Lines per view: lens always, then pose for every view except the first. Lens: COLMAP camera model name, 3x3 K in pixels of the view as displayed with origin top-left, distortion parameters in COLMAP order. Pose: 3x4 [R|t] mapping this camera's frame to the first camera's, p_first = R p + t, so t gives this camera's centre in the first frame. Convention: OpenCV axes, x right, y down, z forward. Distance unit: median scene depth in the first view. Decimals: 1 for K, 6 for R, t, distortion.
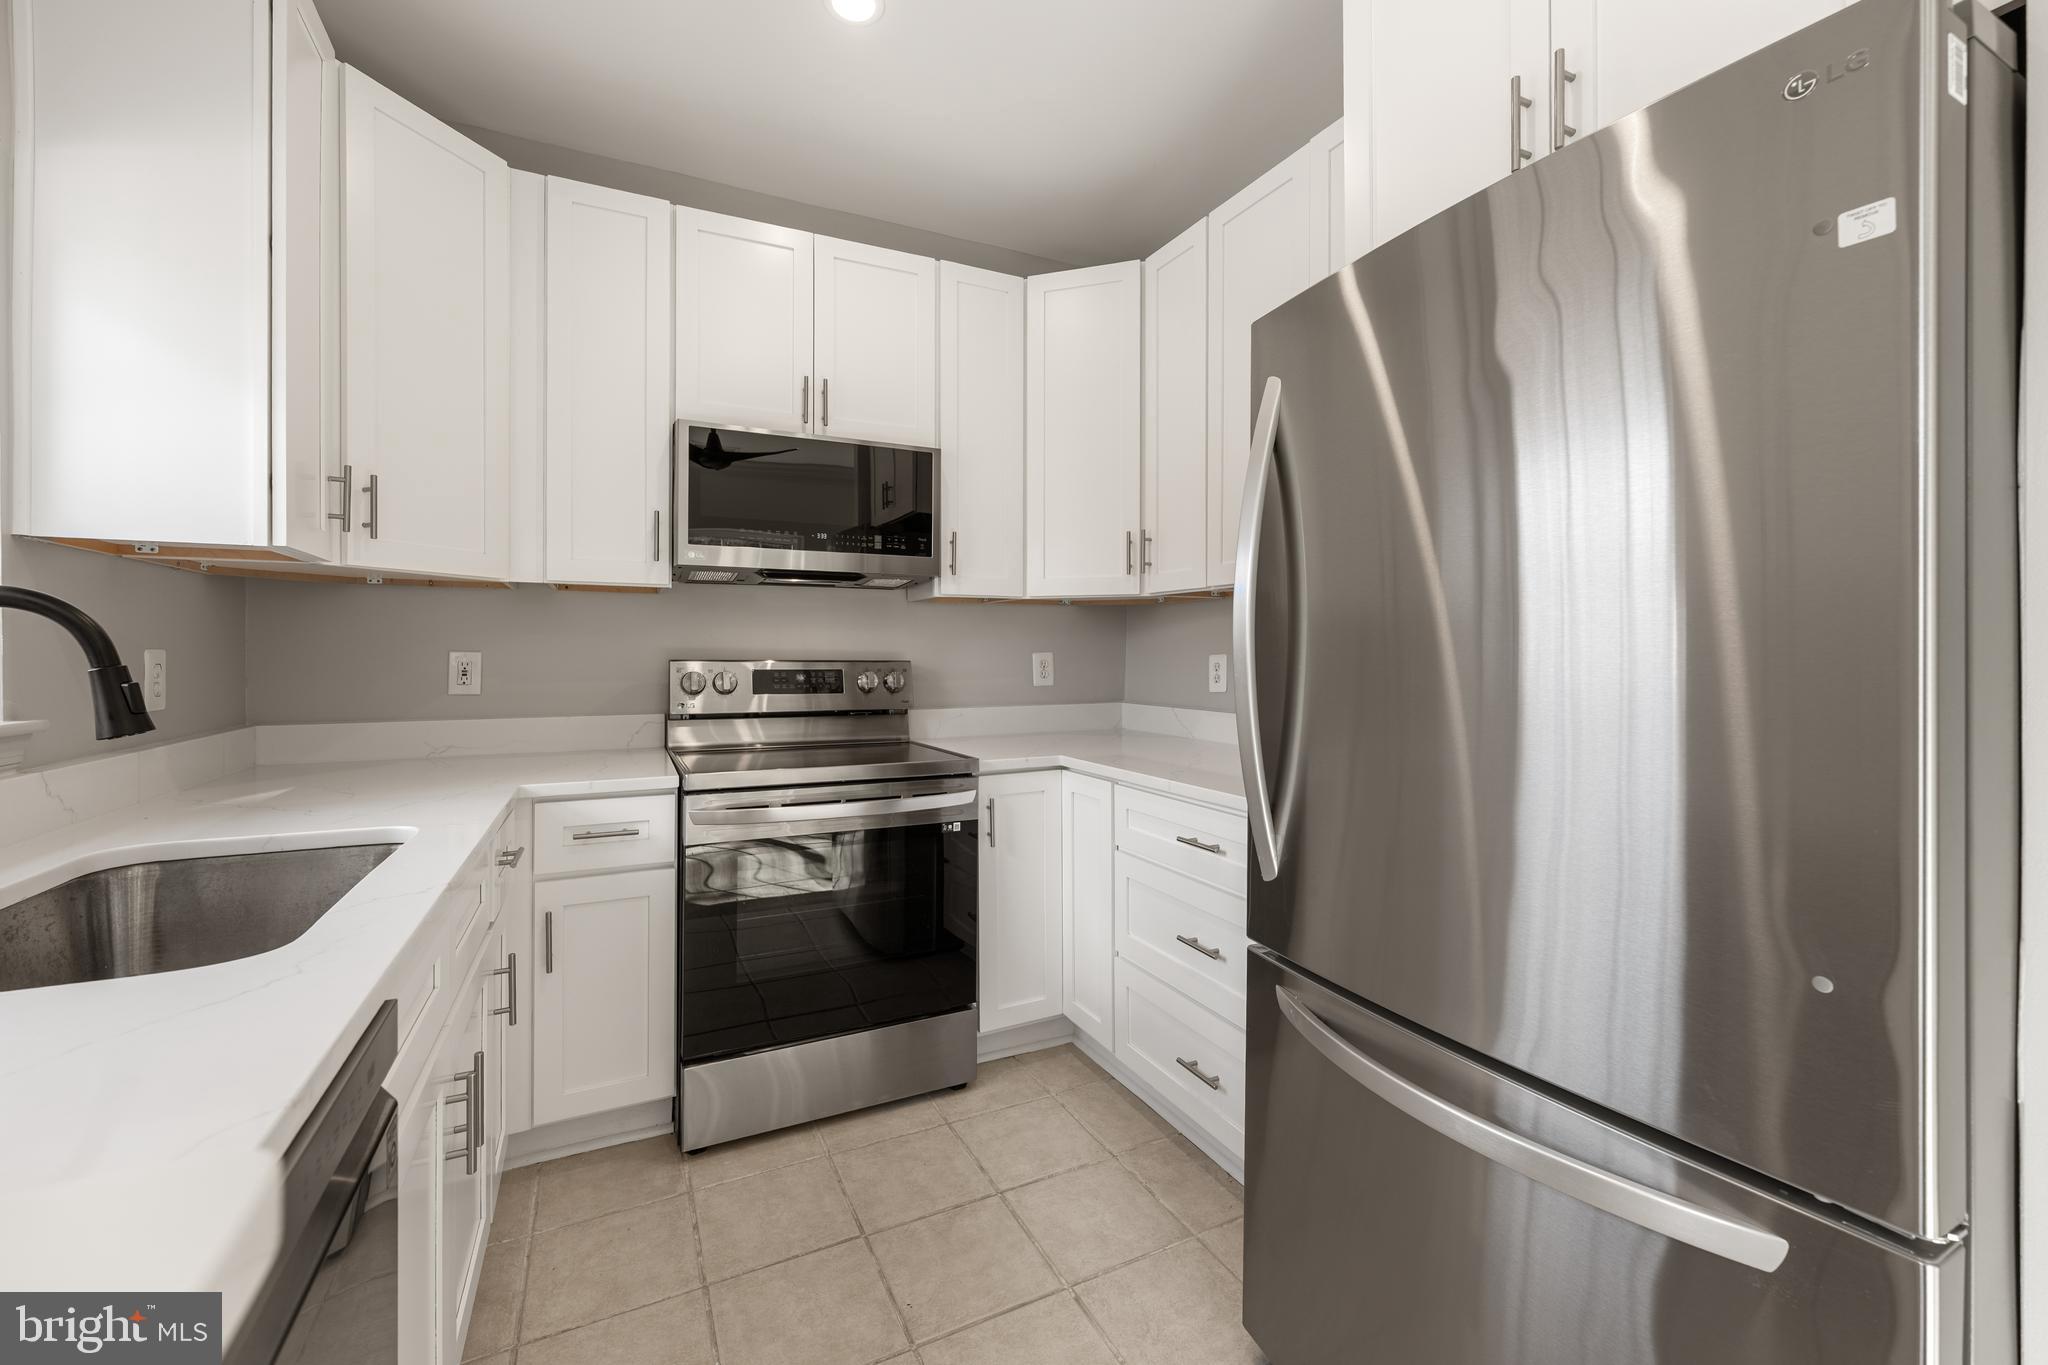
lens RADIAL K [[826.7, 0, 1024.8], [0, 826.7, 648.5], [0, 0, 1]] dist [-0.001541, 0.000036]
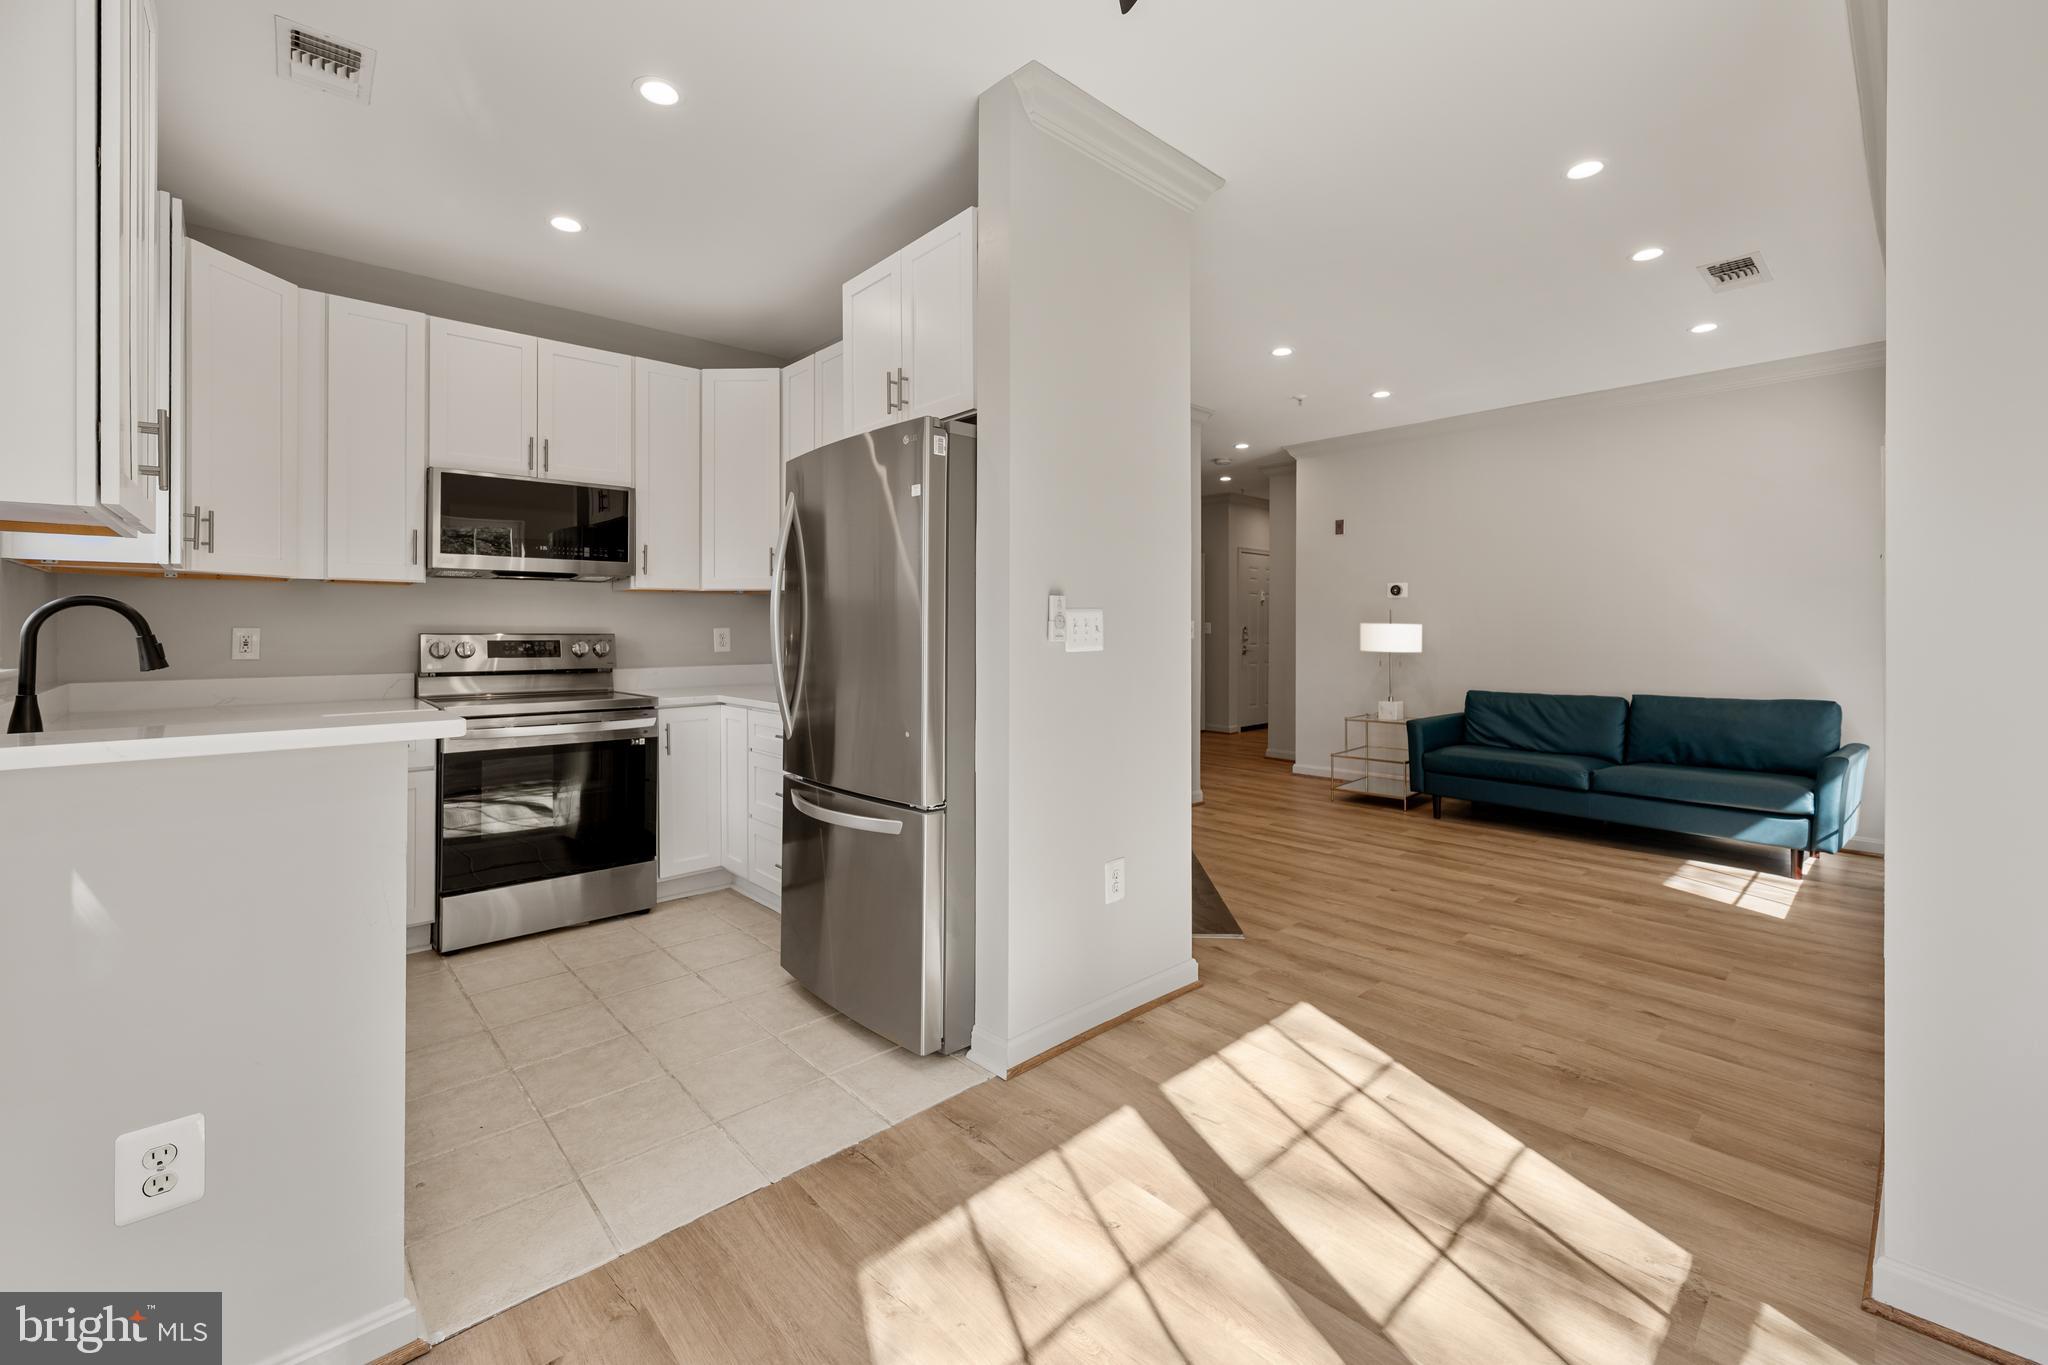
lens RADIAL K [[842.6, 0, 1028.0], [0, 842.6, 621.6], [0, 0, 1]] dist [0.000415, 0.000052]
pose [[0.960432, 0.000320, 0.278514, 0.167984], [0.000509, 0.999996, -0.002906, -0.001535], [-0.278514, 0.002933, 0.960428, -0.694390]]
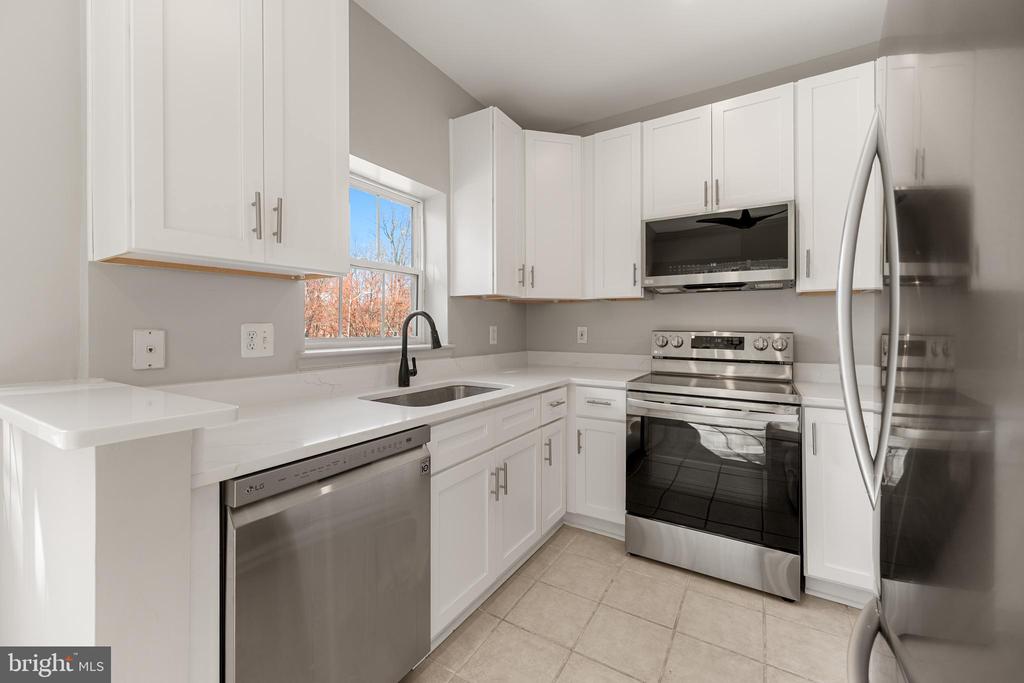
lens RADIAL K [[413.3, 0, 512.4], [0, 413.3, 324.5], [0, 0, 1]] dist [-0.001541, 0.000036]
pose [[0.528992, -0.004670, -0.848614, 0.318904], [0.002898, 0.999989, -0.003697, 0.001104], [0.848622, -0.000504, 0.529000, 0.128847]]
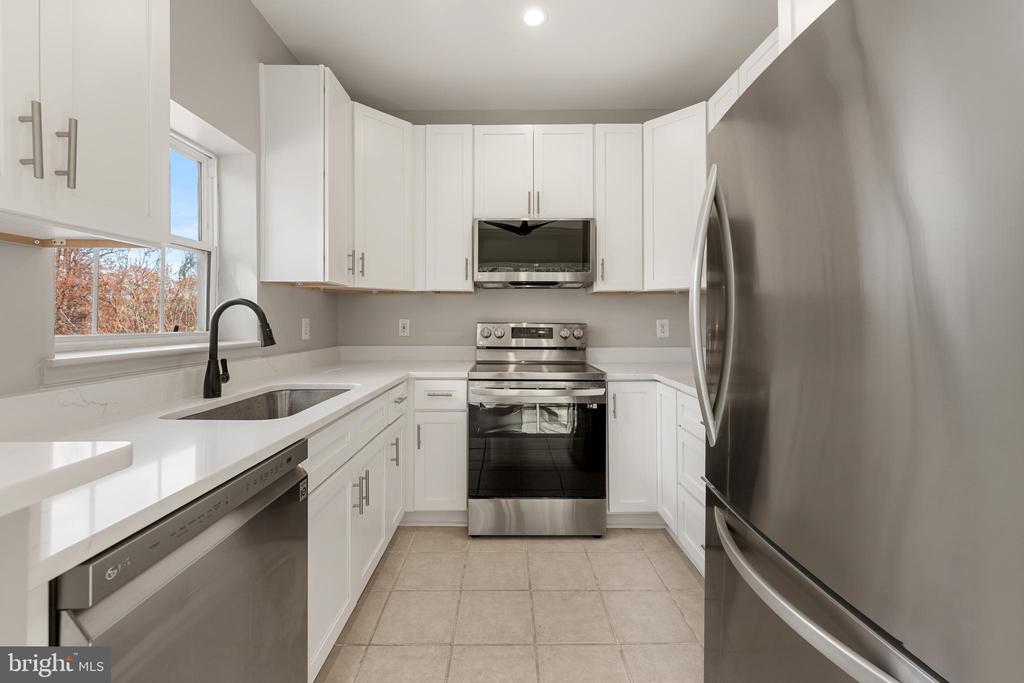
lens RADIAL K [[416.9, 0, 511.6], [0, 416.9, 316.1], [0, 0, 1]] dist [-0.002870, -0.000195]
pose [[0.897649, -0.004192, -0.440690, 0.181387], [0.002247, 0.999985, -0.004935, 0.001757], [0.440704, 0.003440, 0.897646, 0.002804]]
